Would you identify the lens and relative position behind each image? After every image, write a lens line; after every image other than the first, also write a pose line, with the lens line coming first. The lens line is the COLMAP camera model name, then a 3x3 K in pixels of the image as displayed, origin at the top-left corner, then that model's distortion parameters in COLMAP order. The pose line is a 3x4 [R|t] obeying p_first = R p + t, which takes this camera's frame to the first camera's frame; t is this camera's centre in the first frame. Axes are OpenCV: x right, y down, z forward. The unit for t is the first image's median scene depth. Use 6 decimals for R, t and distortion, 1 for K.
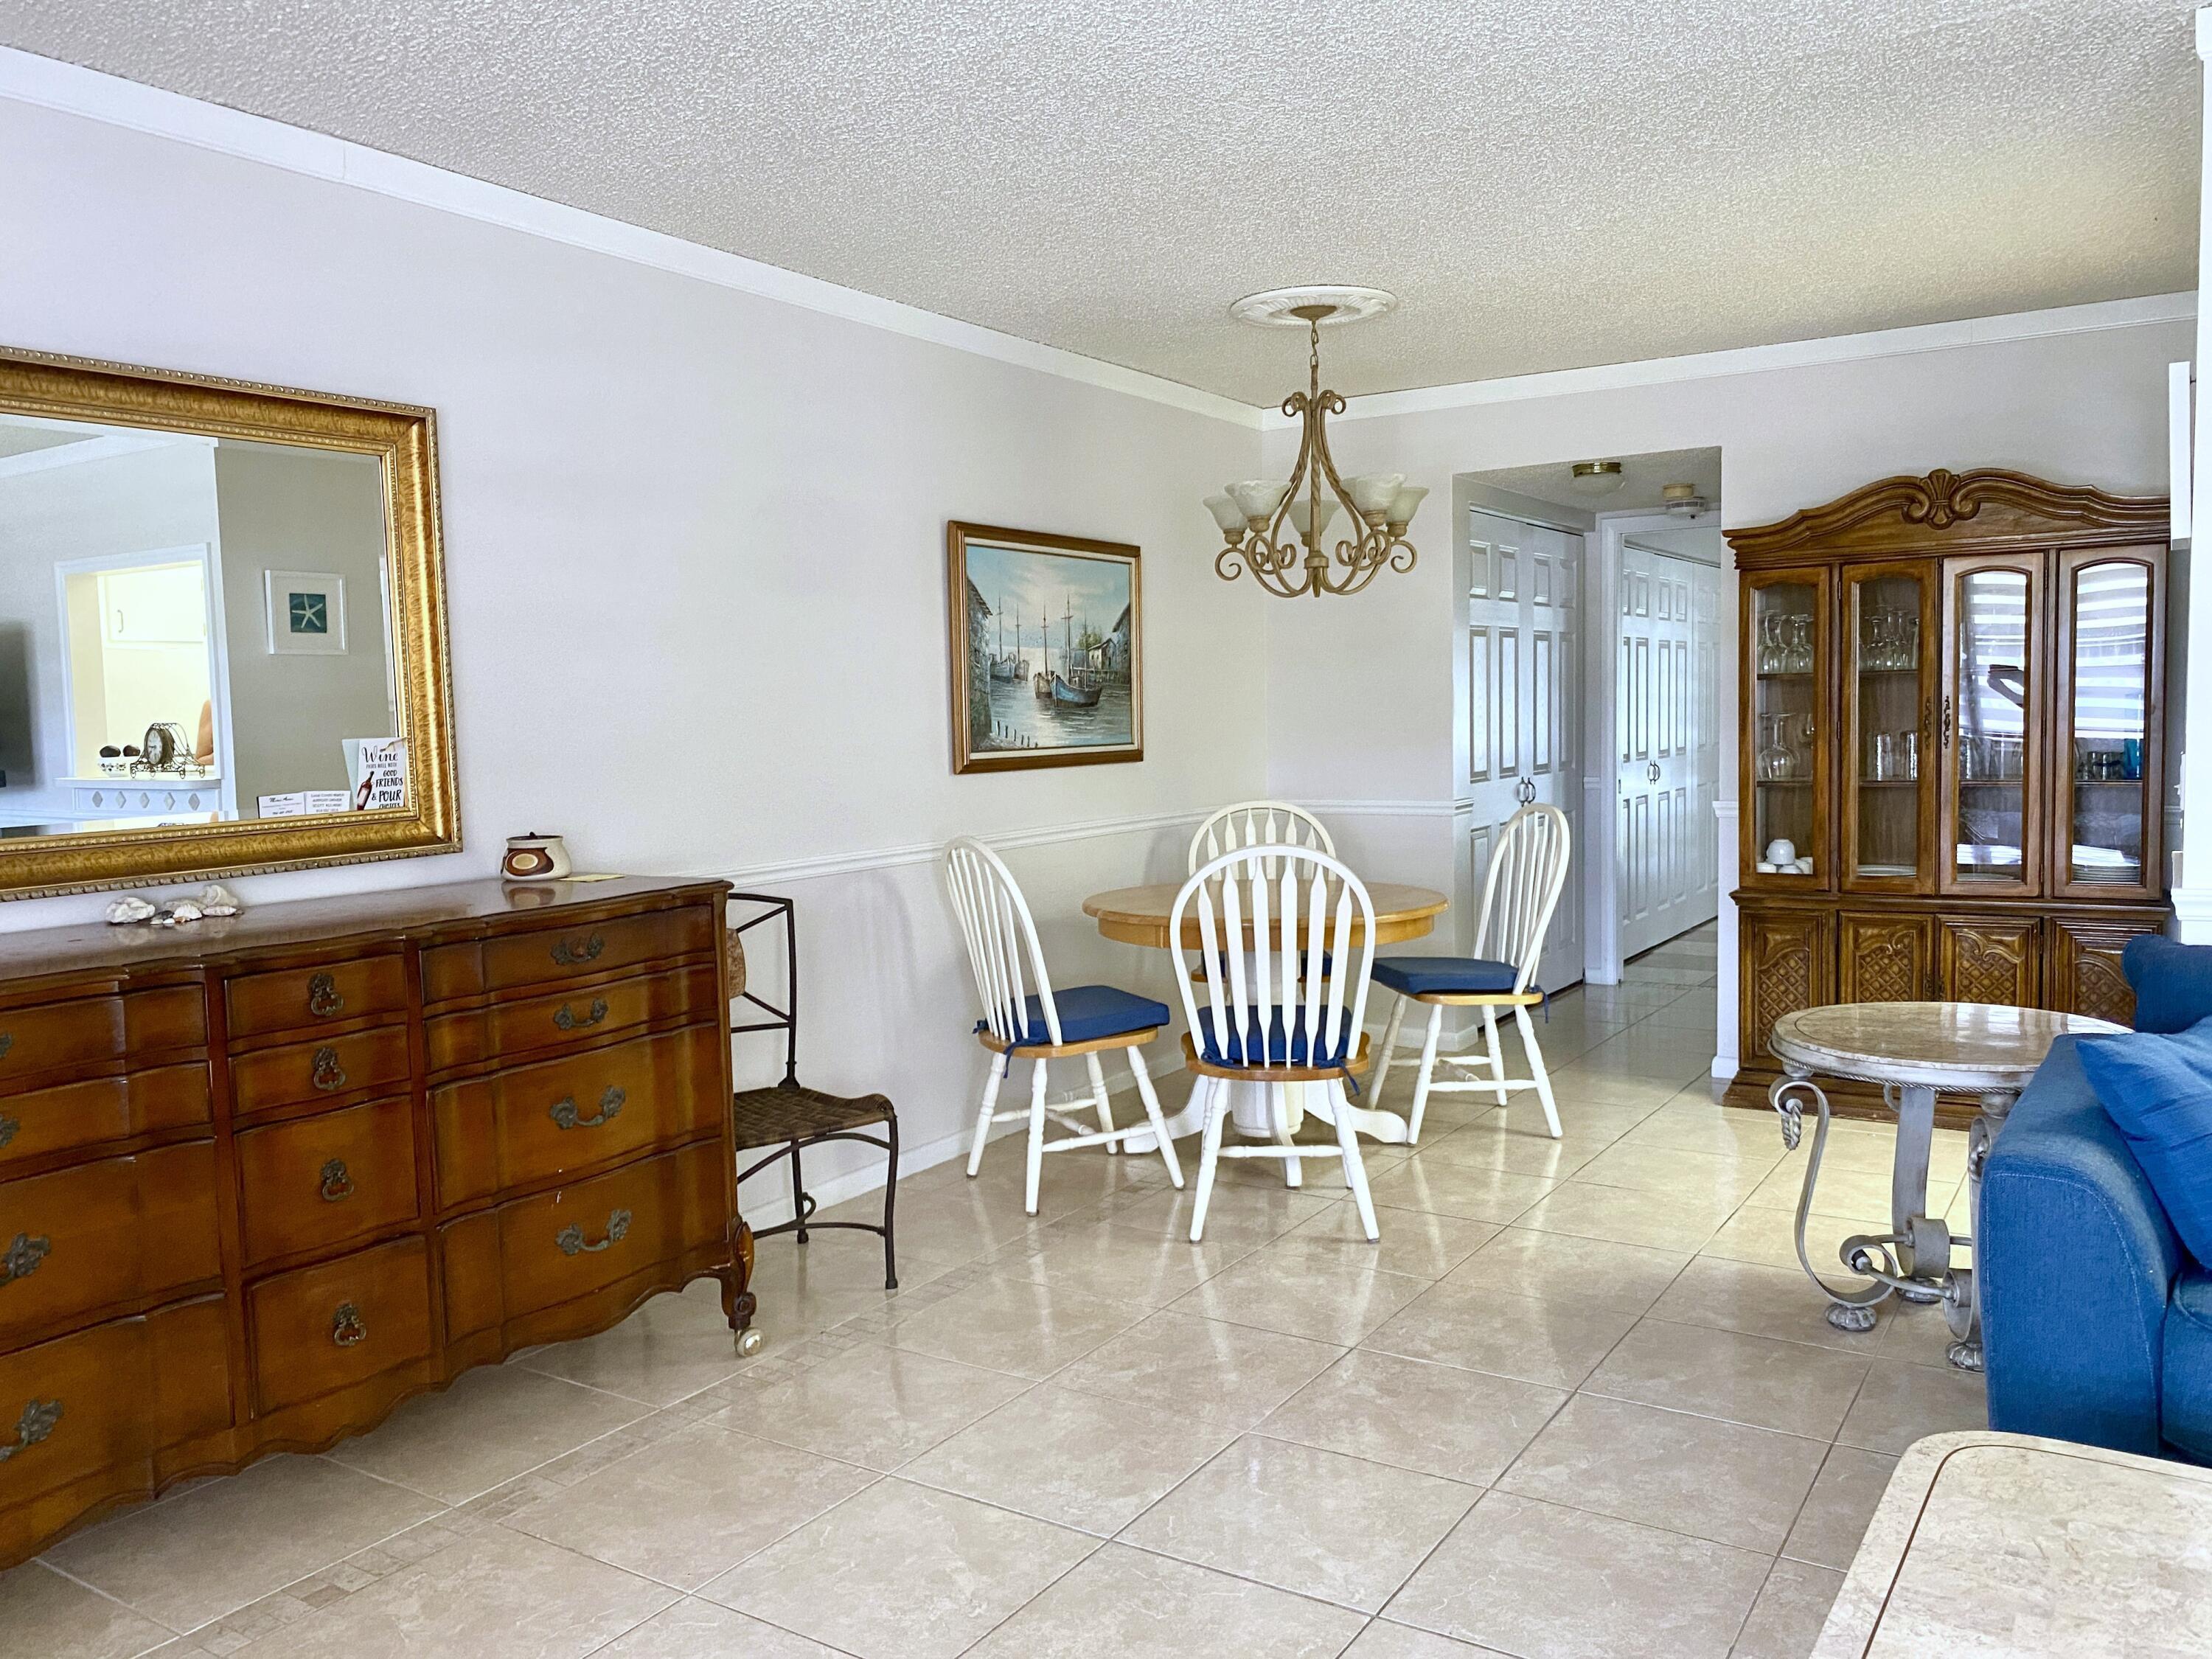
lens RADIAL K [[1695.8, 0, 1106.0], [0, 1695.8, 829.5], [0, 0, 1]] dist [0.105927, -0.197836]
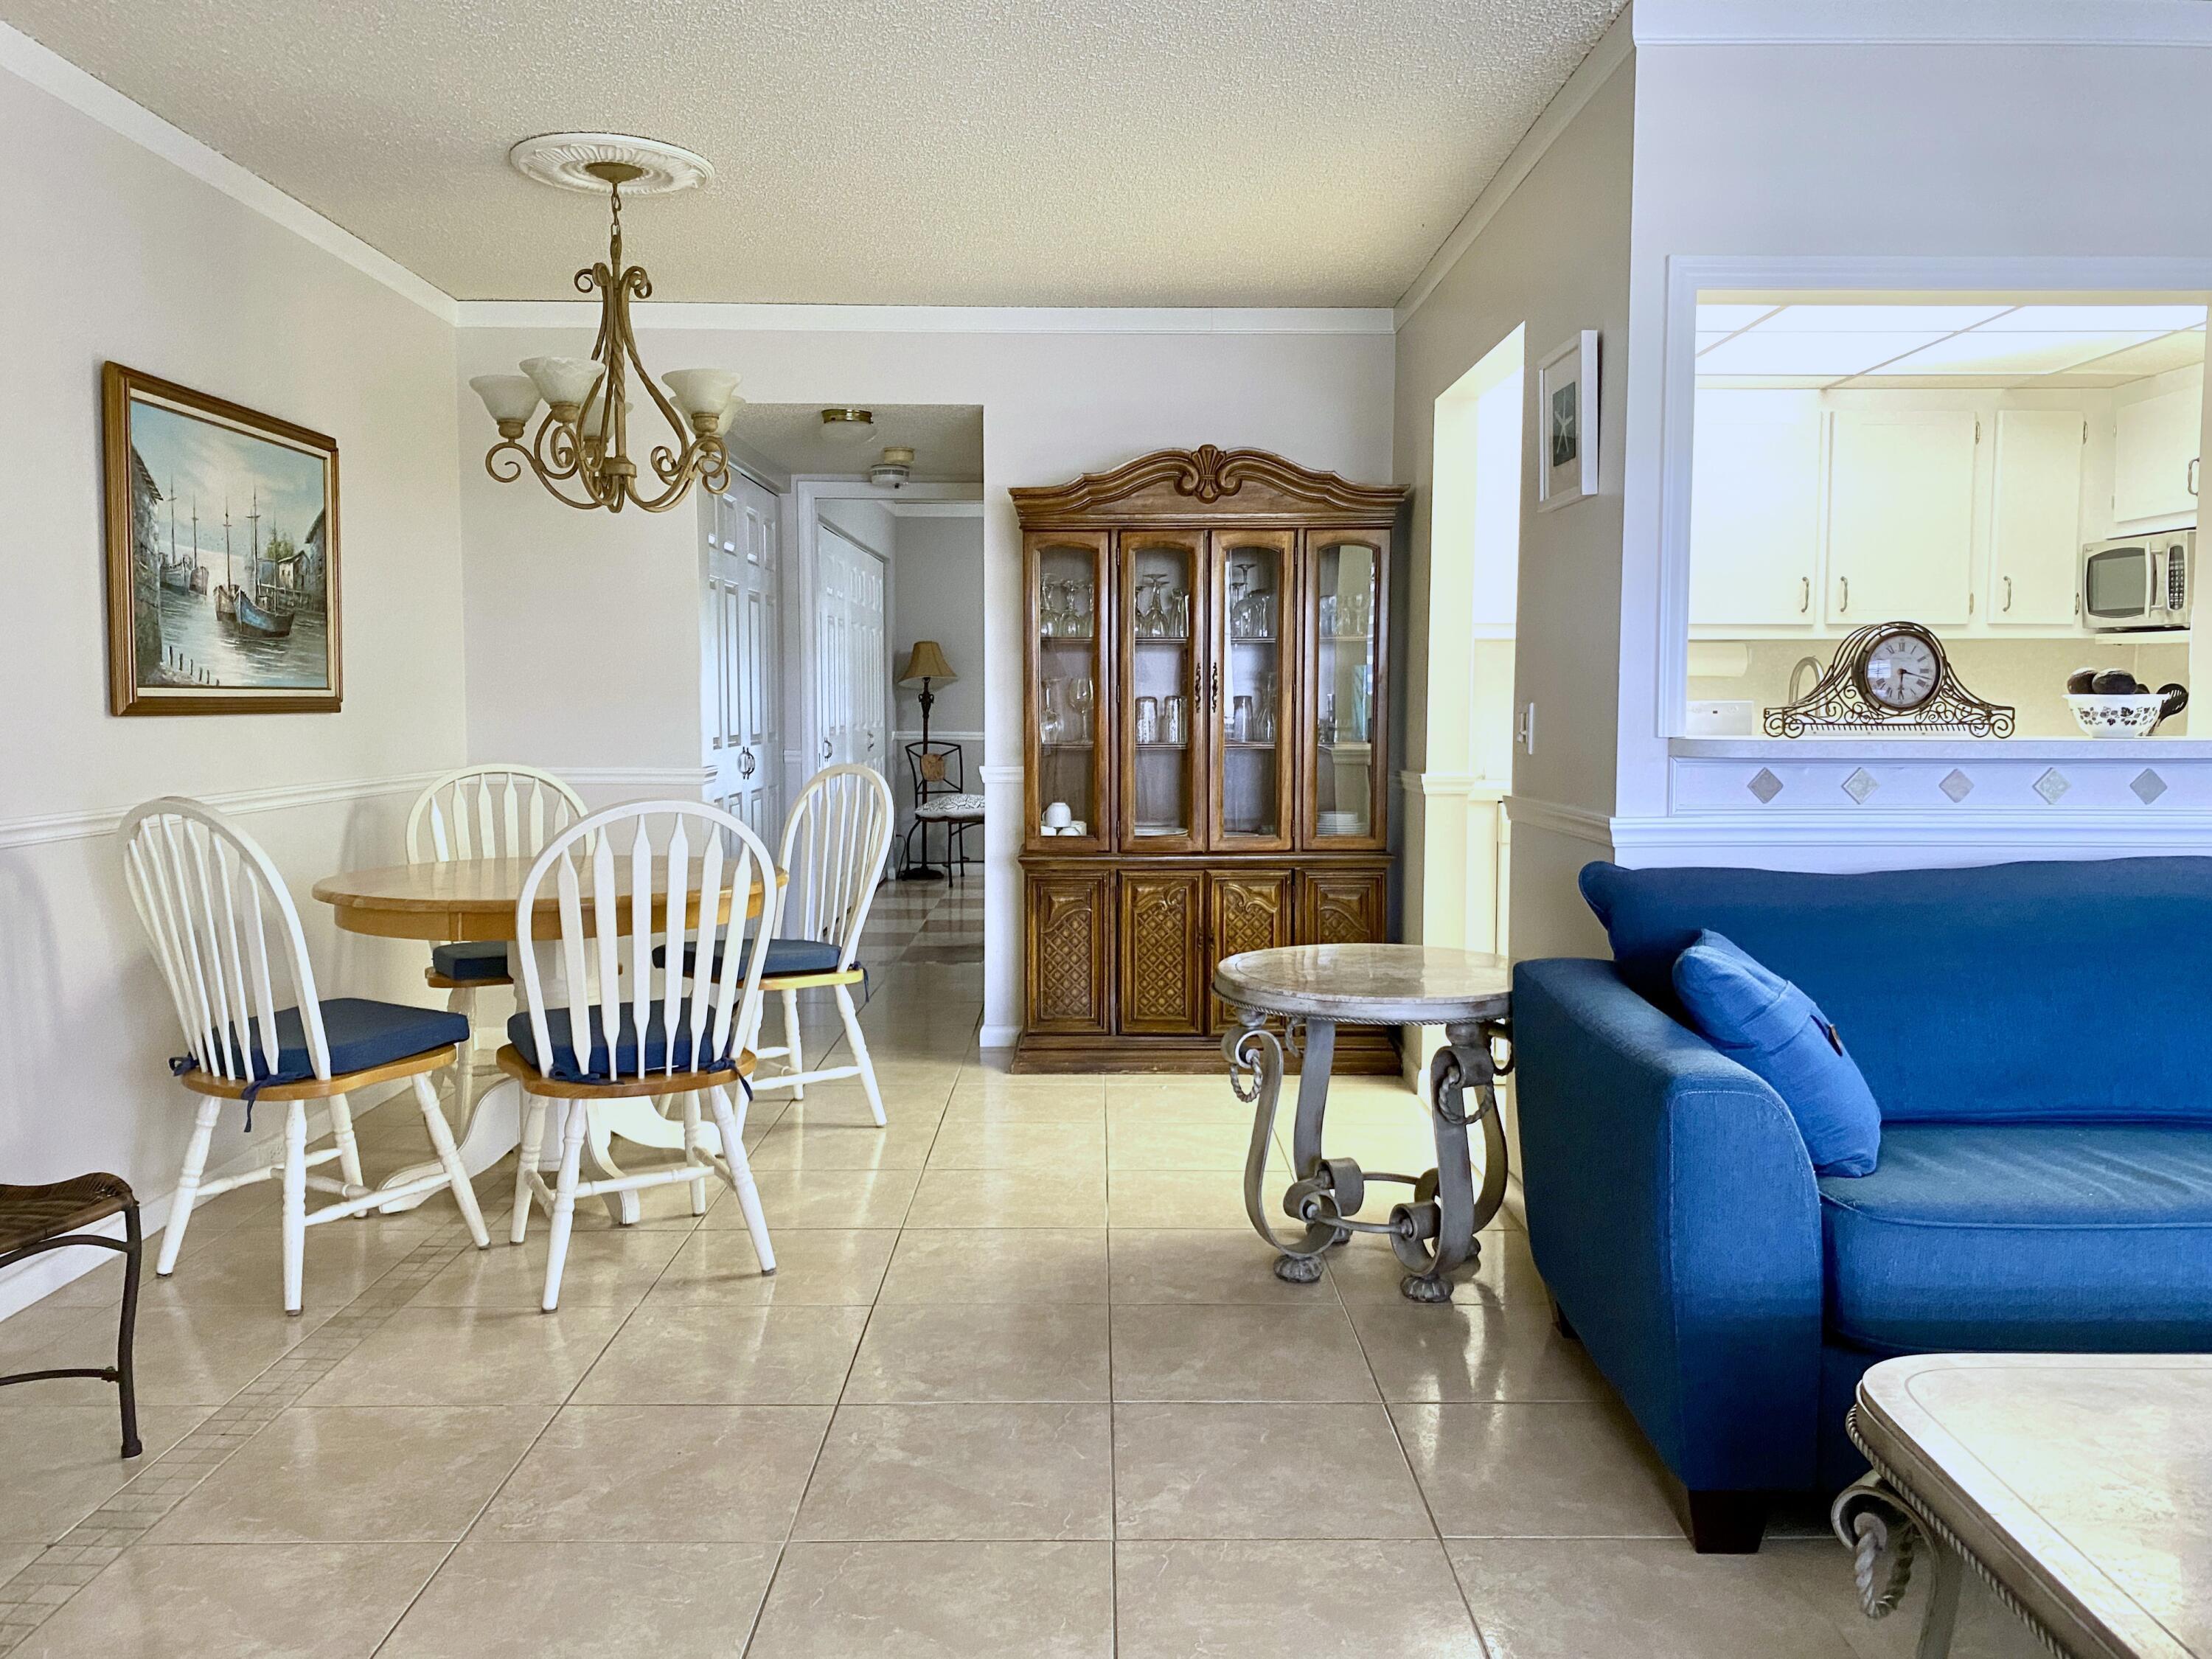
lens RADIAL K [[1627.8, 0, 956.1], [0, 1627.8, 821.8], [0, 0, 1]] dist [0.082703, -0.202192]
pose [[0.831783, -0.008578, 0.555035, -0.187433], [0.017079, 0.999803, -0.010143, 0.026213], [-0.554839, 0.017916, 0.831765, 0.245412]]
